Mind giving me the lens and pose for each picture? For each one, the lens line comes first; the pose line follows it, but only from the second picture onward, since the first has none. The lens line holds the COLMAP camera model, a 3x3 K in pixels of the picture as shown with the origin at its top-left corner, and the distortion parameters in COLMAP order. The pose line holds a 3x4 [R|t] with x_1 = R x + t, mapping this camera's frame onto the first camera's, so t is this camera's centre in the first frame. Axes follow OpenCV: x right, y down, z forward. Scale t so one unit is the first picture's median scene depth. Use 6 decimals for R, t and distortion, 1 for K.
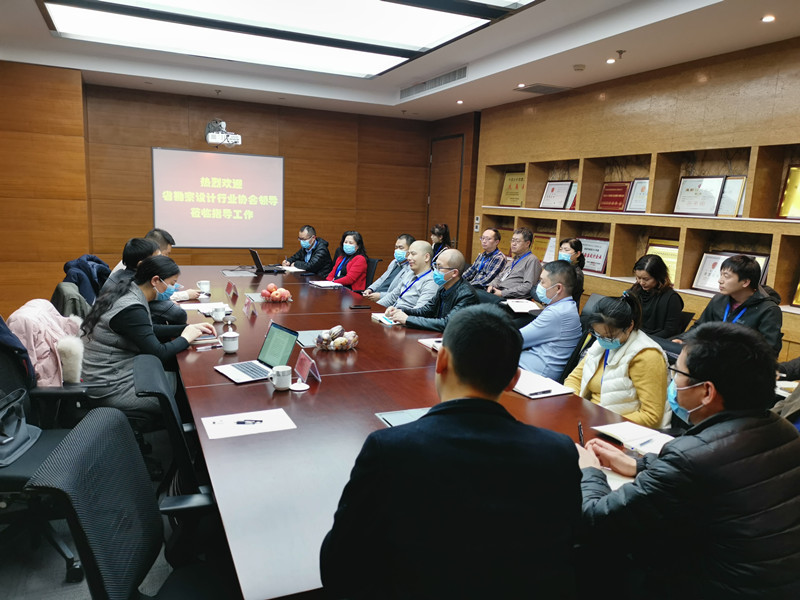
lens RADIAL K [[625.7, 0, 398.2], [0, 625.7, 302.6], [0, 0, 1]] dist [0.038998, -0.004868]
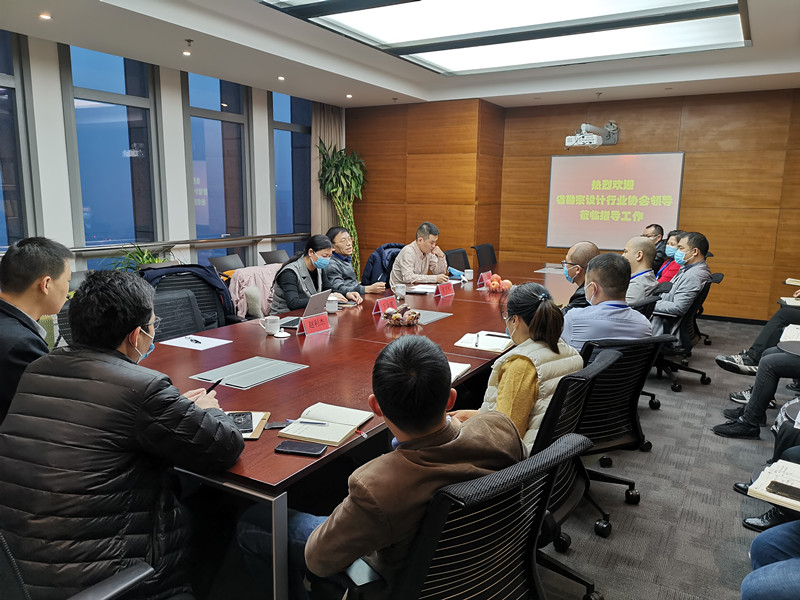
lens RADIAL K [[625.7, 0, 398.6], [0, 625.7, 301.5], [0, 0, 1]] dist [0.038998, -0.004868]
pose [[0.600338, 0.096486, -0.793904, 0.374763], [-0.114395, 0.992848, 0.034160, -0.002406], [0.791522, 0.070311, 0.607082, 0.161140]]
